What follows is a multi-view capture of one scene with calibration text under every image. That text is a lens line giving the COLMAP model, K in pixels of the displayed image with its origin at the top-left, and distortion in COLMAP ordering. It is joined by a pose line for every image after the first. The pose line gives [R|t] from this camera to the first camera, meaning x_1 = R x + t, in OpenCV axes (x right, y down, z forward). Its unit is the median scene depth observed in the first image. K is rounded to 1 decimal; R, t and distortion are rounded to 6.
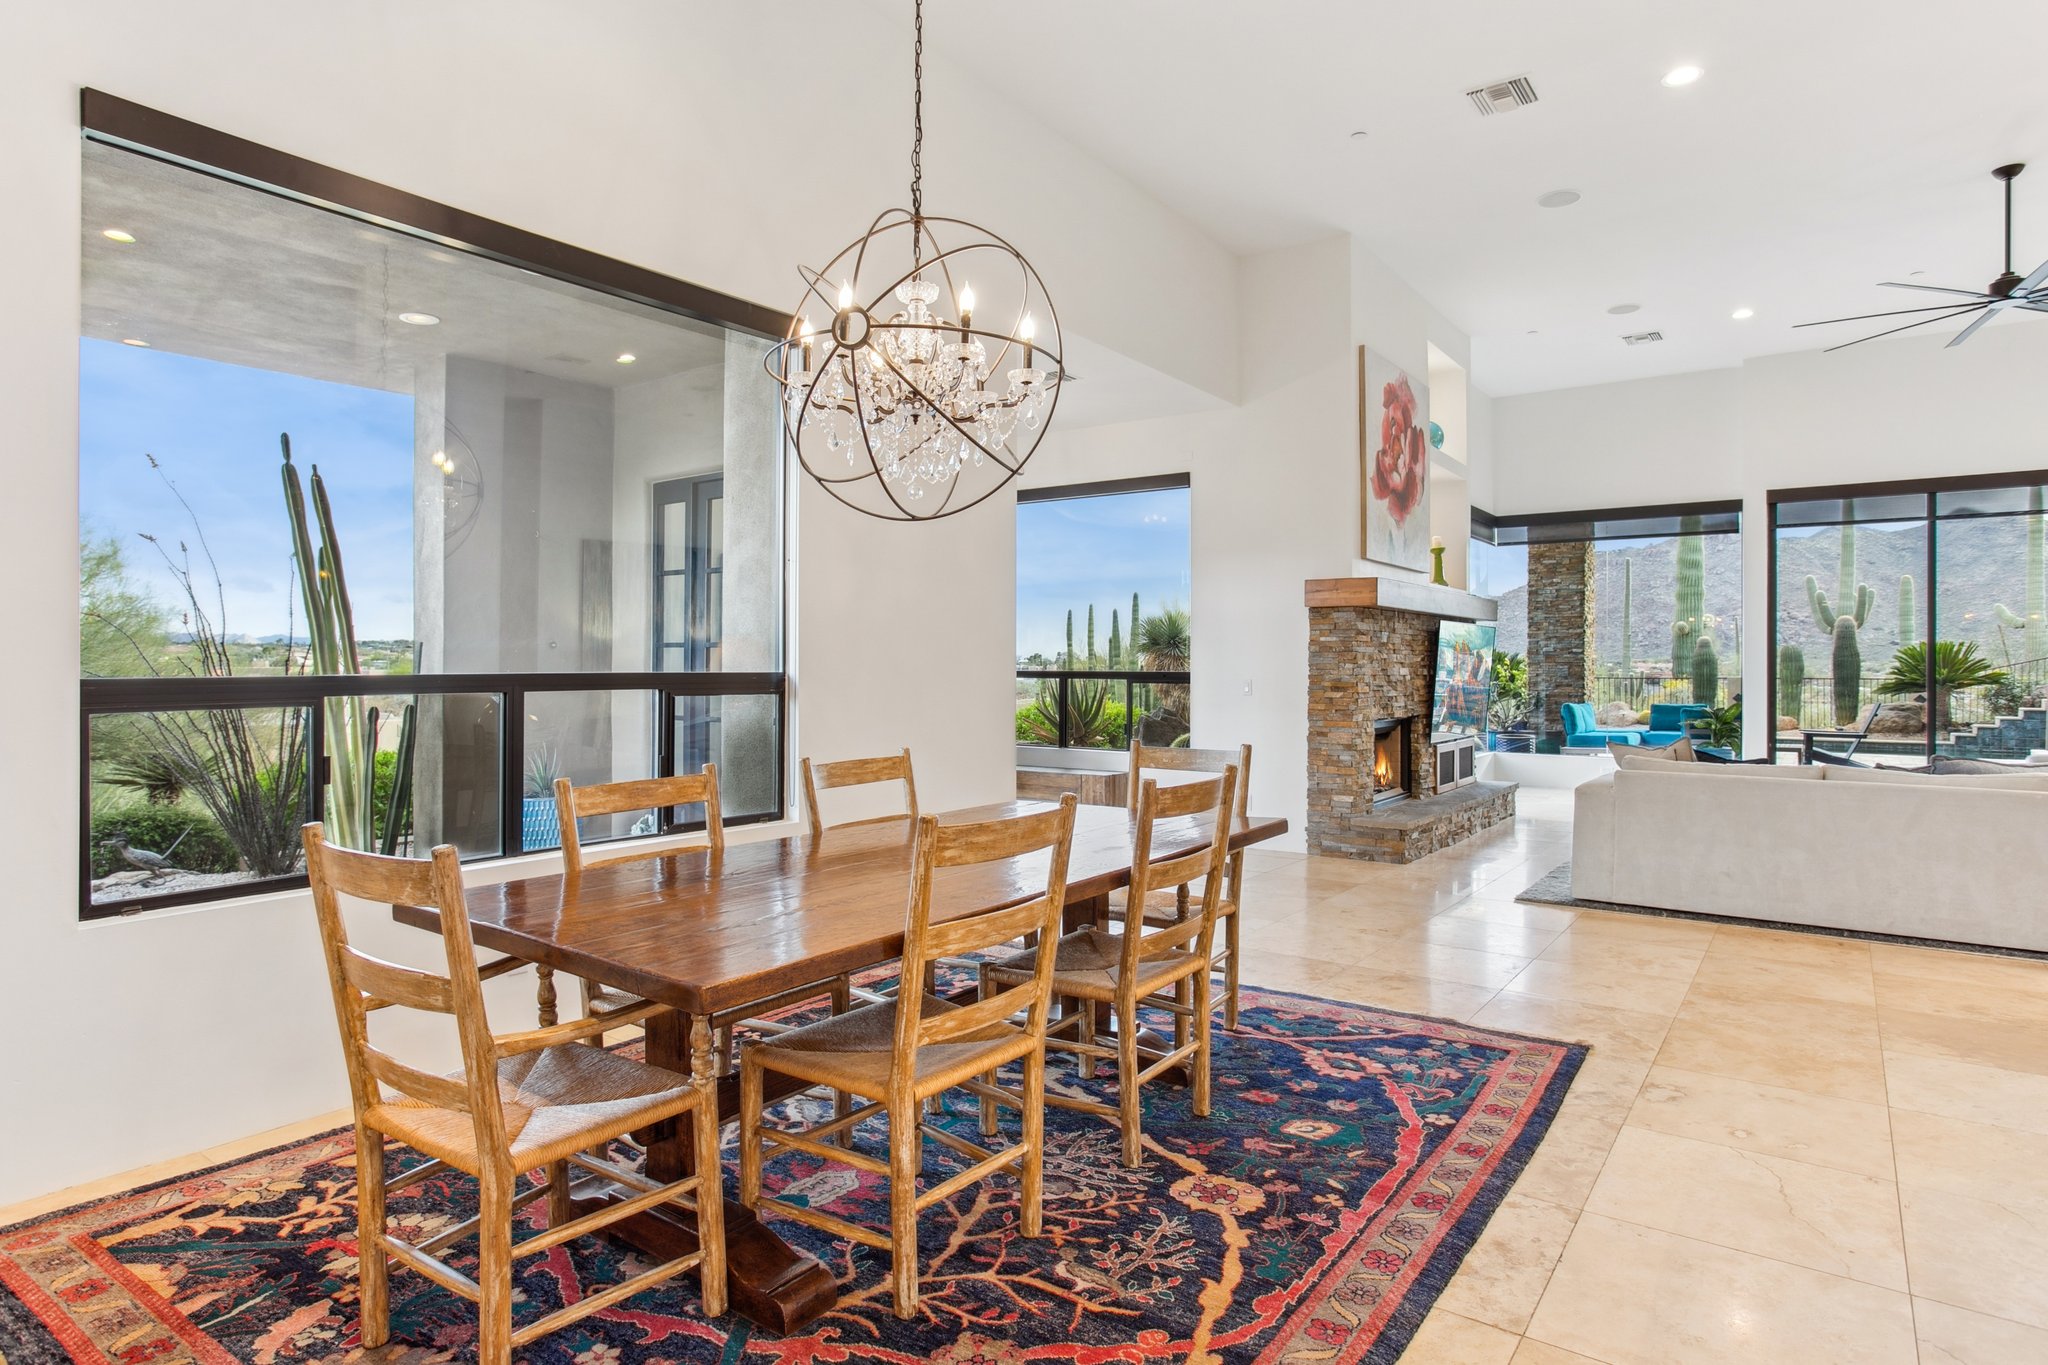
lens RADIAL K [[1128.3, 0, 1022.5], [0, 1128.3, 657.6], [0, 0, 1]] dist [-0.045410, 0.027227]
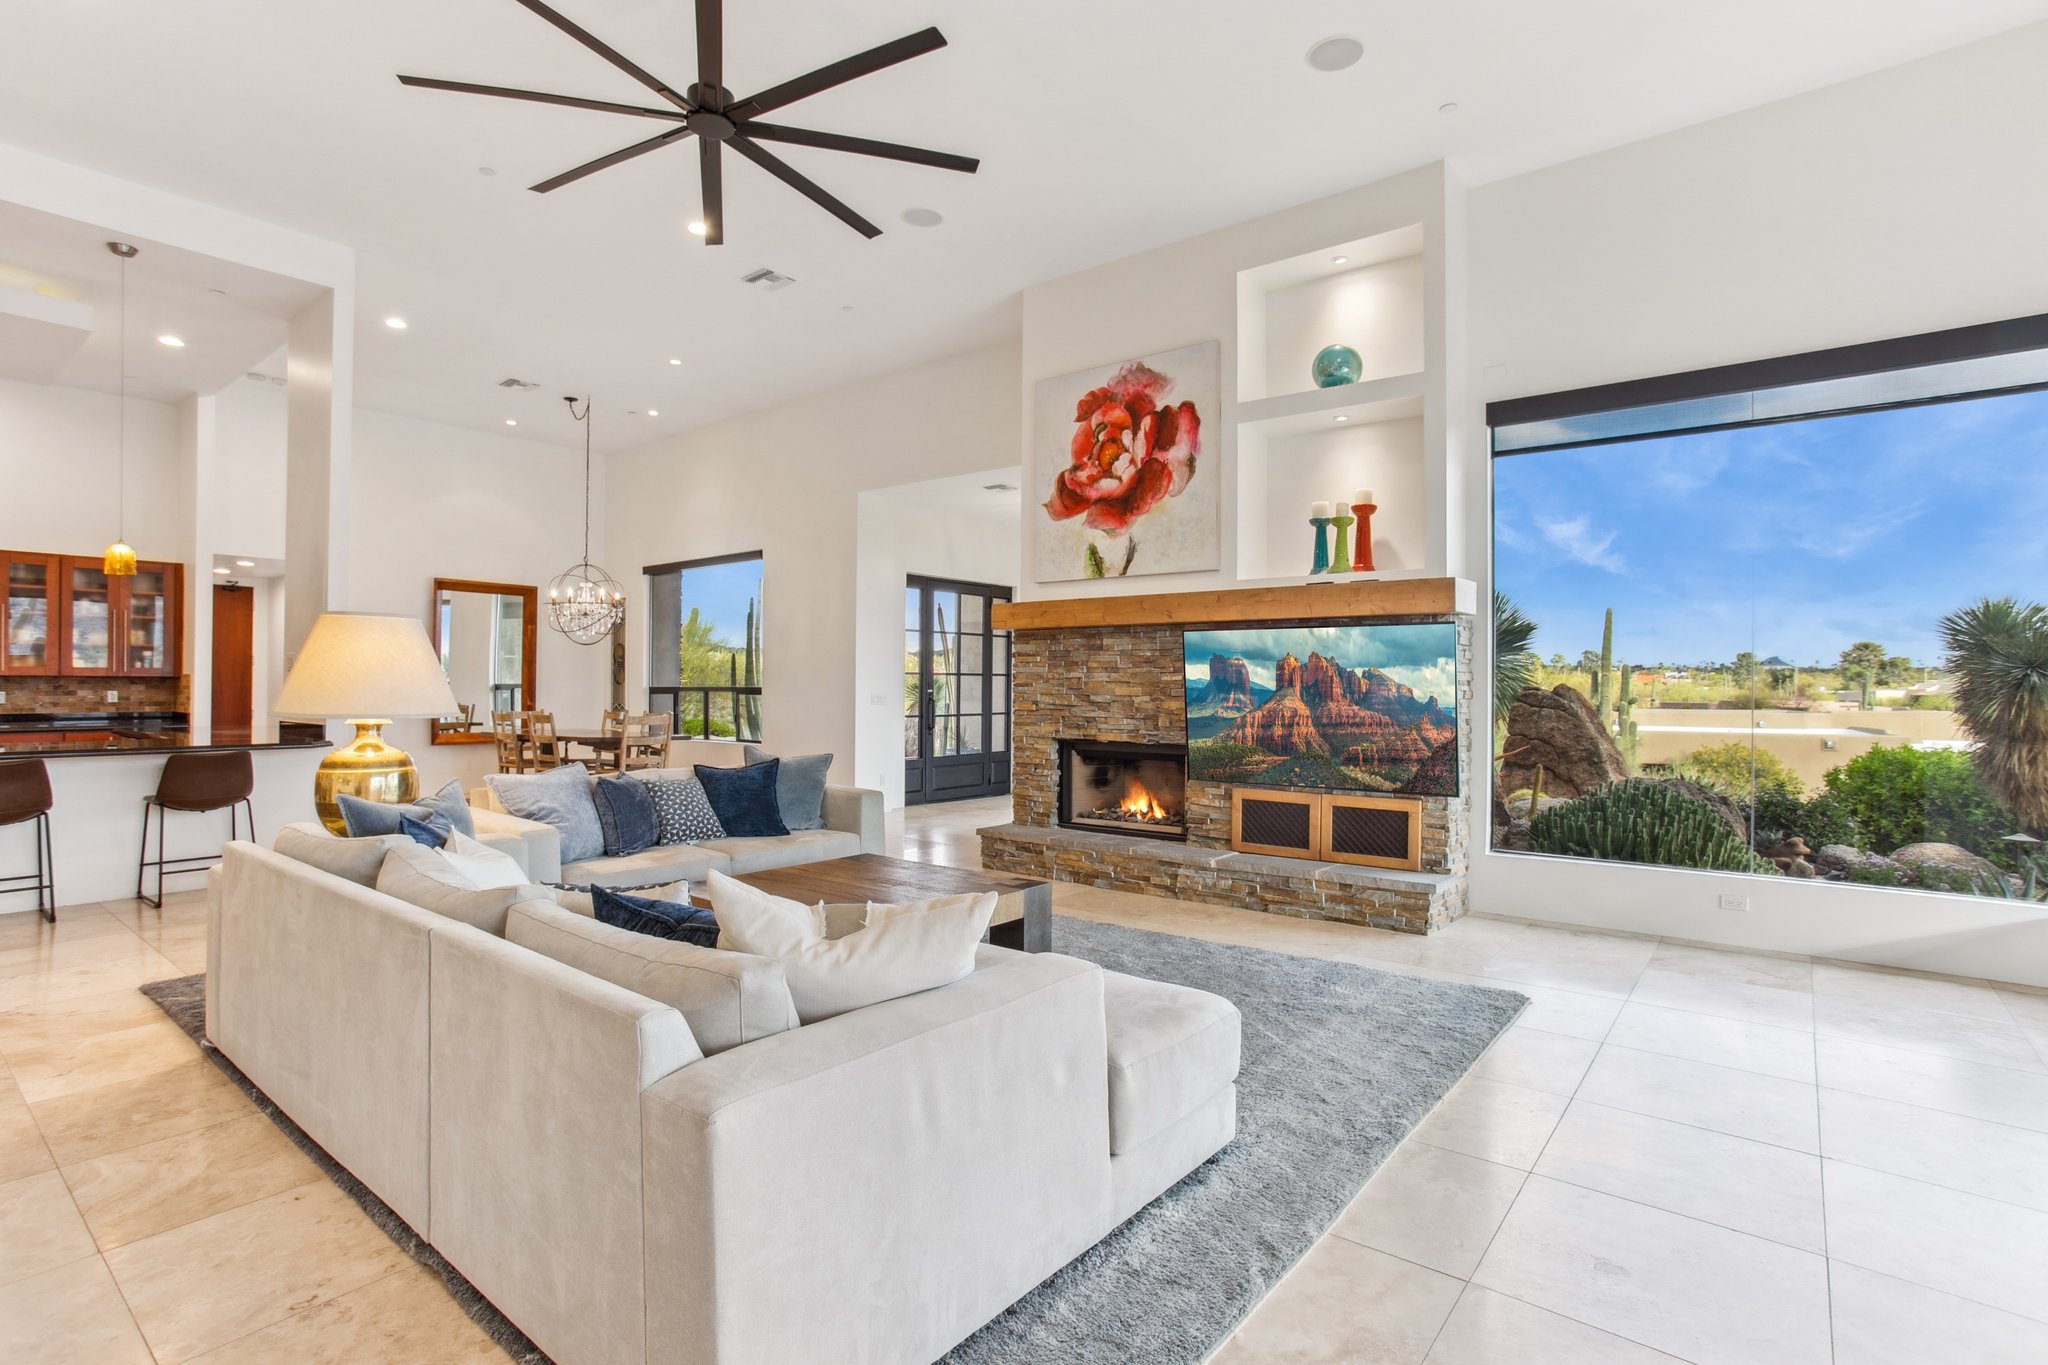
lens RADIAL K [[998.6, 0, 1024.0], [0, 998.6, 682.5], [0, 0, 1]] dist [-0.057792, 0.037675]
pose [[-0.040545, -0.005312, -0.999164, 1.054576], [0.000922, 0.999985, -0.005354, 0.008505], [0.999177, -0.001138, -0.040540, 0.871754]]
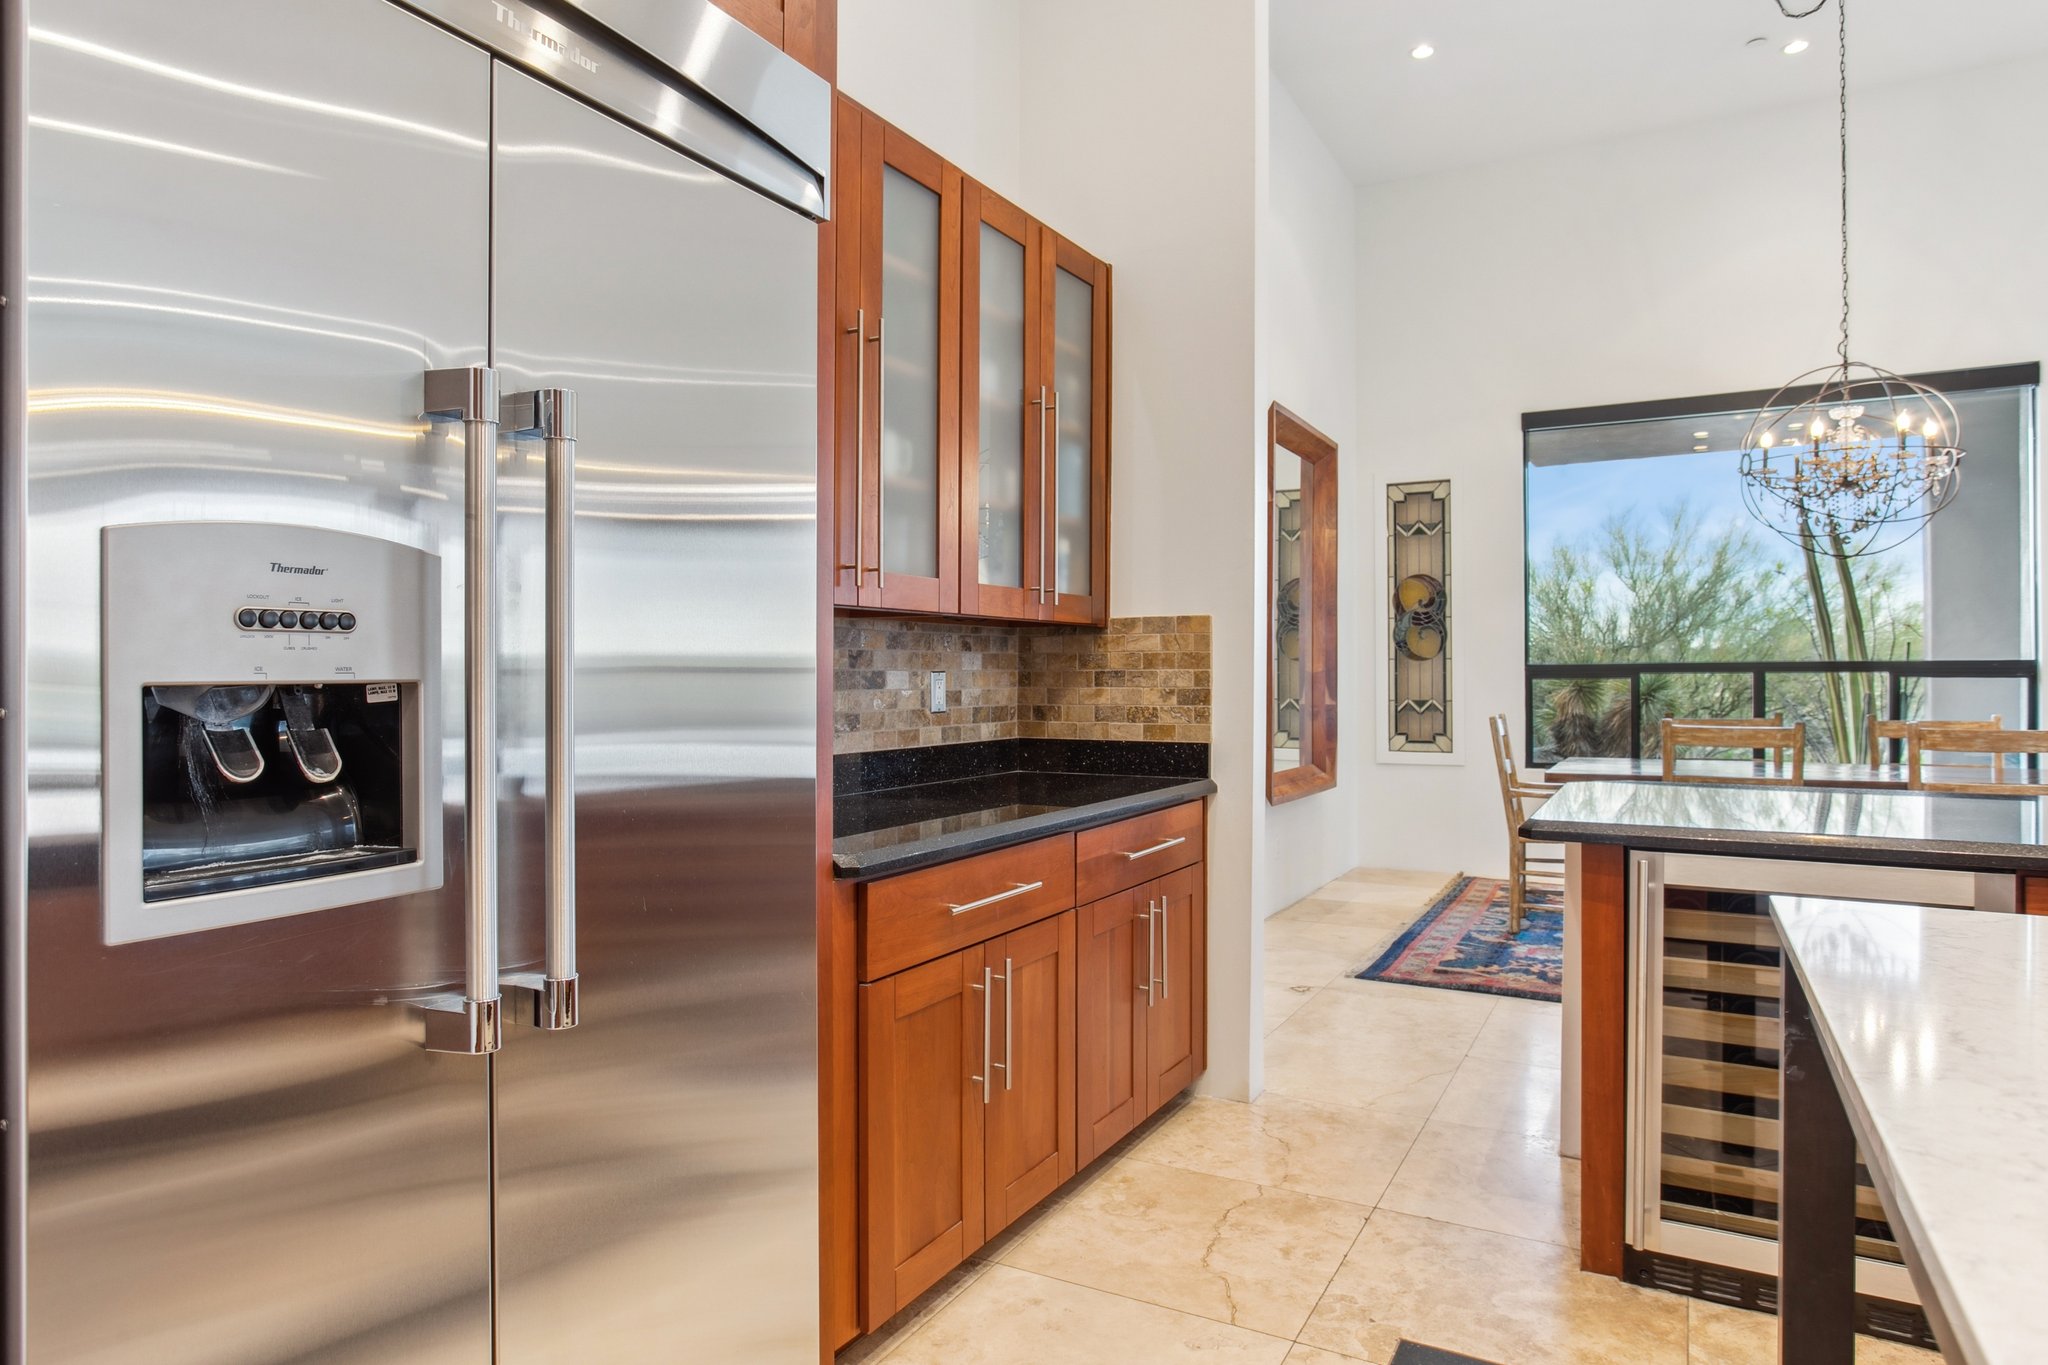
lens RADIAL K [[1212.6, 0, 1024.0], [0, 1212.6, 682.5], [0, 0, 1]] dist [-0.027402, 0.000991]
pose [[0.128954, 0.002918, -0.991646, 0.468348], [0.007110, 0.999967, 0.003867, 0.012441], [0.991625, -0.007549, 0.128929, -0.116220]]
